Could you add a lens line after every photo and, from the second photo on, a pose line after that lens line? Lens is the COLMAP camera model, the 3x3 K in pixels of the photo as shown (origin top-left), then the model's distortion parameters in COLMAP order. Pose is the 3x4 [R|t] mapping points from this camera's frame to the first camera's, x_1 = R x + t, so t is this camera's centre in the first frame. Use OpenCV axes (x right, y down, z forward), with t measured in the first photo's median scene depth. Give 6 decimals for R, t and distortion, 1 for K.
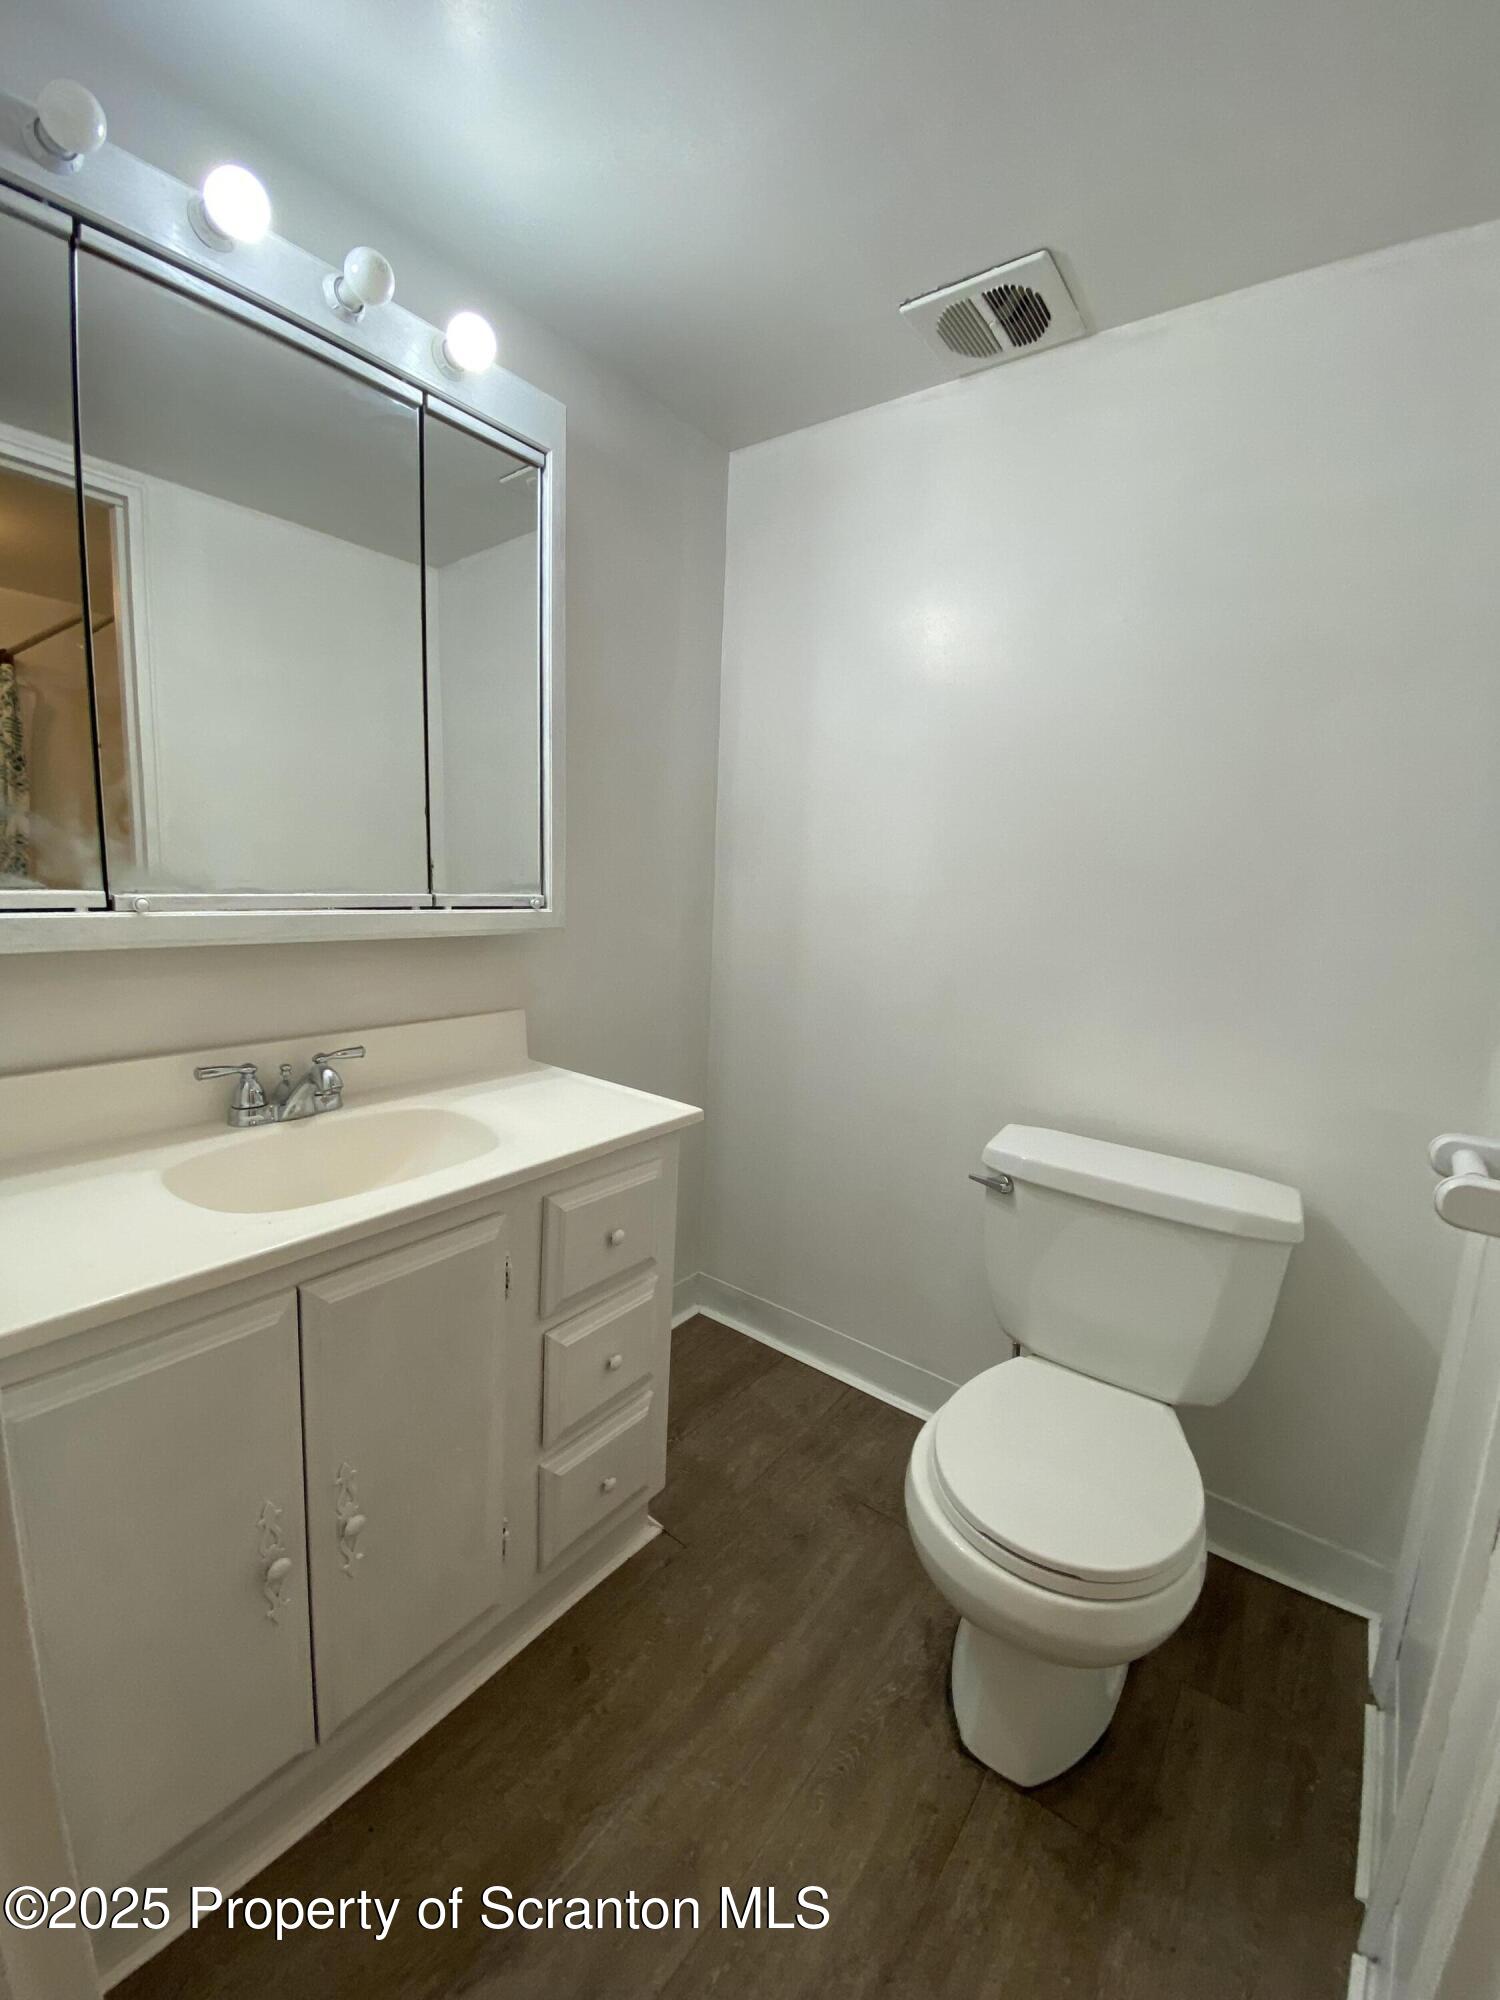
lens RADIAL K [[827.3, 0, 747.3], [0, 827.3, 999.7], [0, 0, 1]] dist [0.003896, -0.012852]
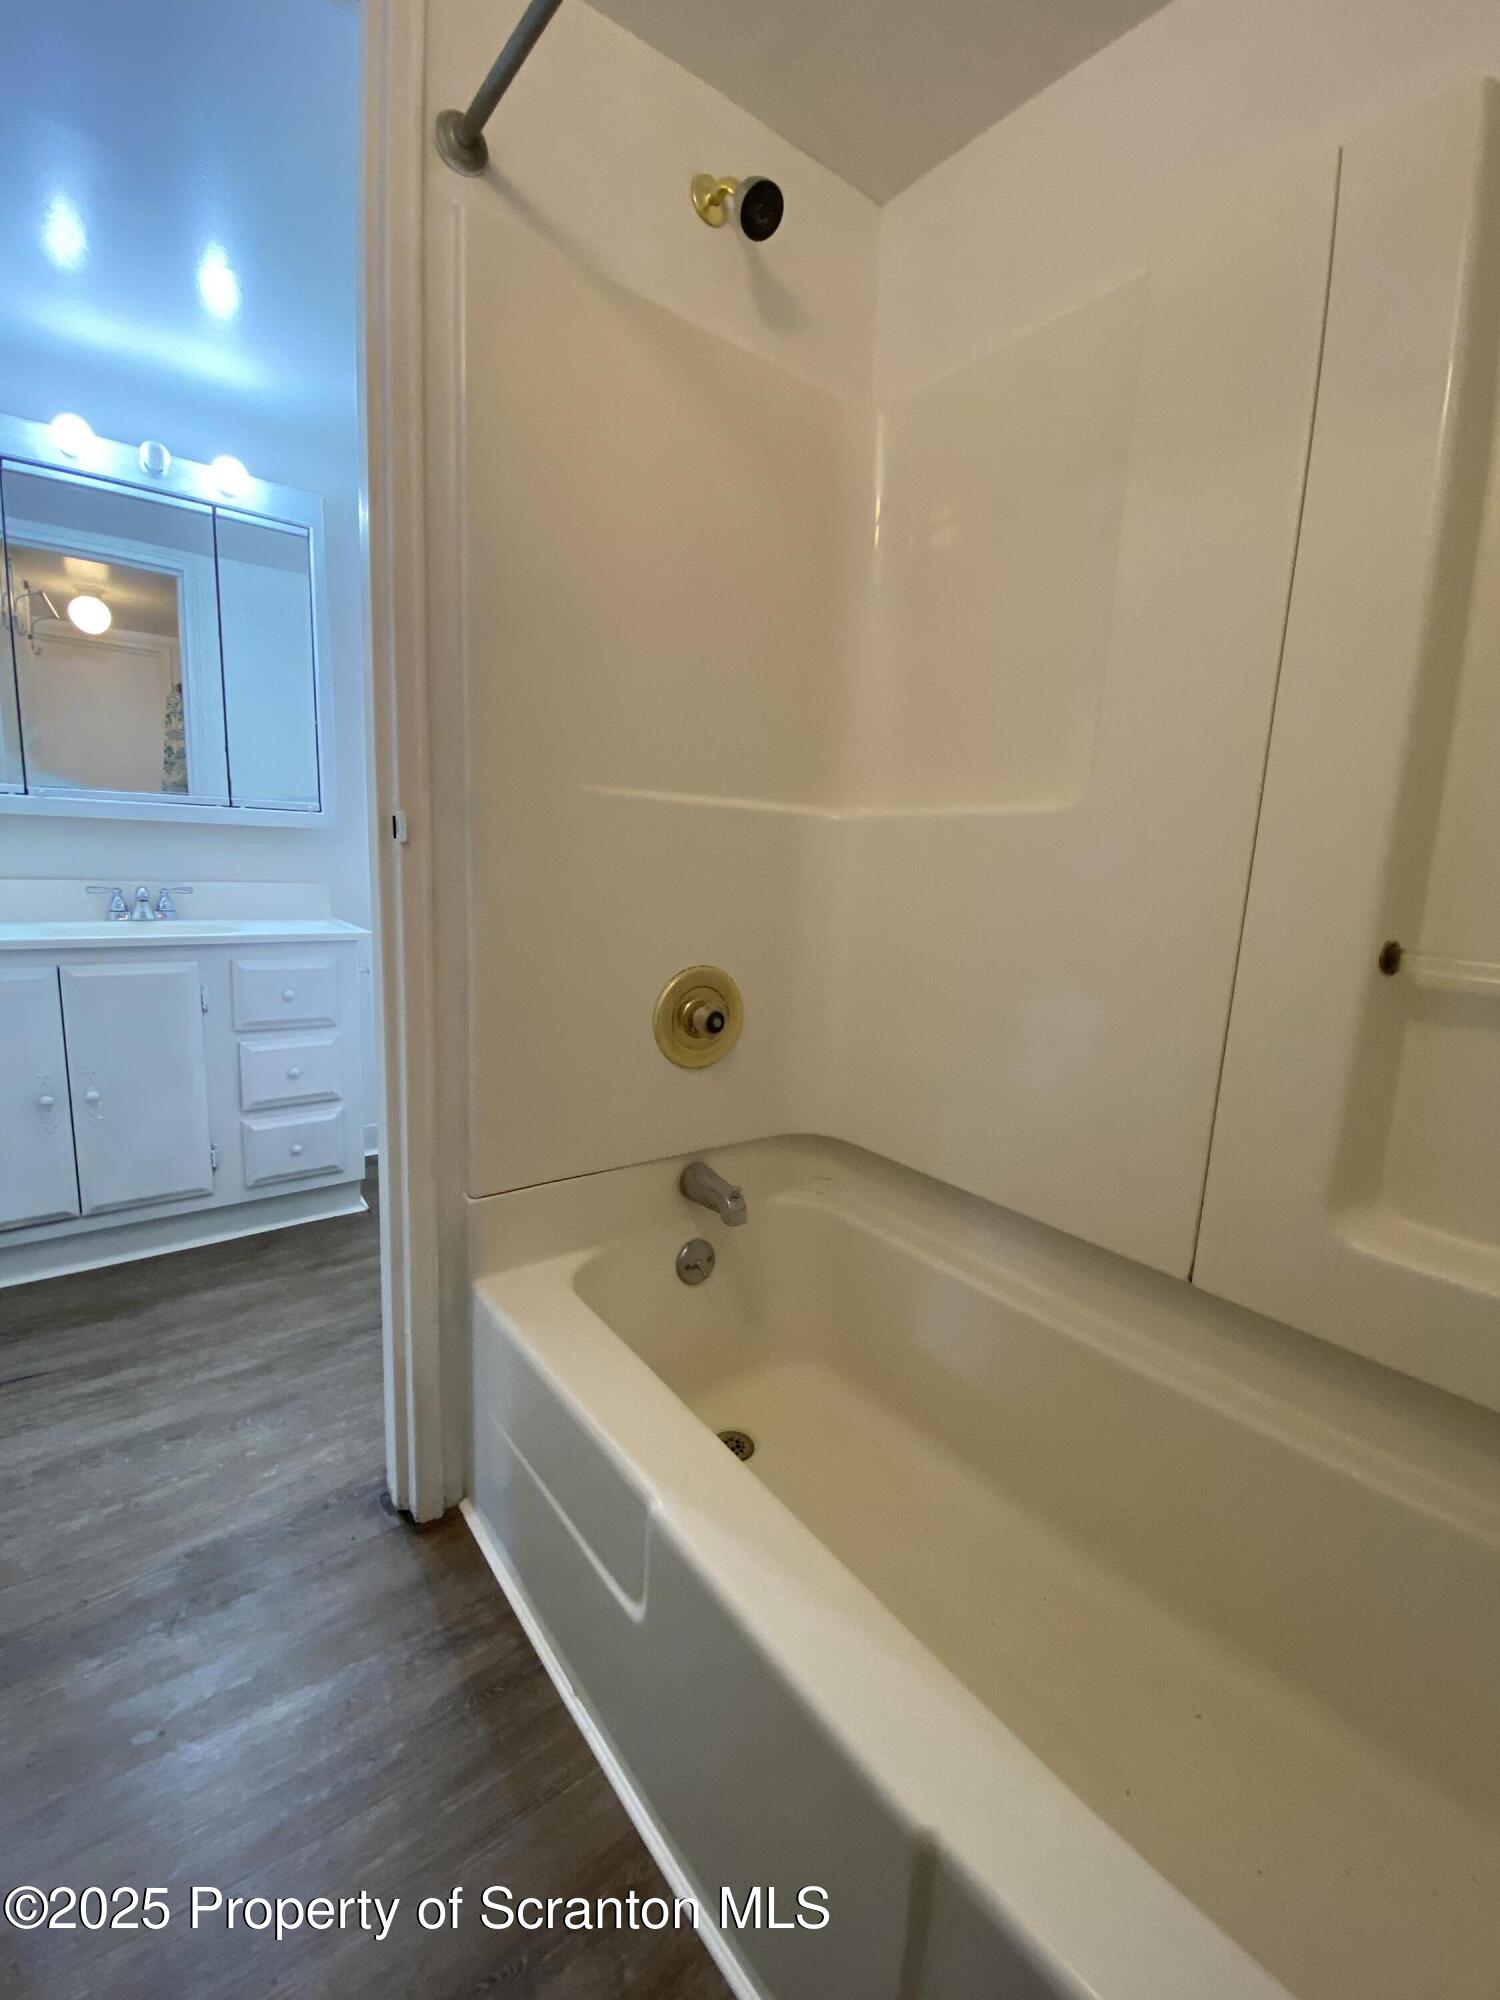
lens RADIAL K [[827.3, 0, 755.9], [0, 827.3, 1002.9], [0, 0, 1]] dist [0.003896, -0.012852]
pose [[0.968680, 0.037767, -0.245422, 1.209048], [-0.037171, 0.999284, 0.007062, 0.264000], [0.245513, 0.002281, 0.969391, -0.414220]]
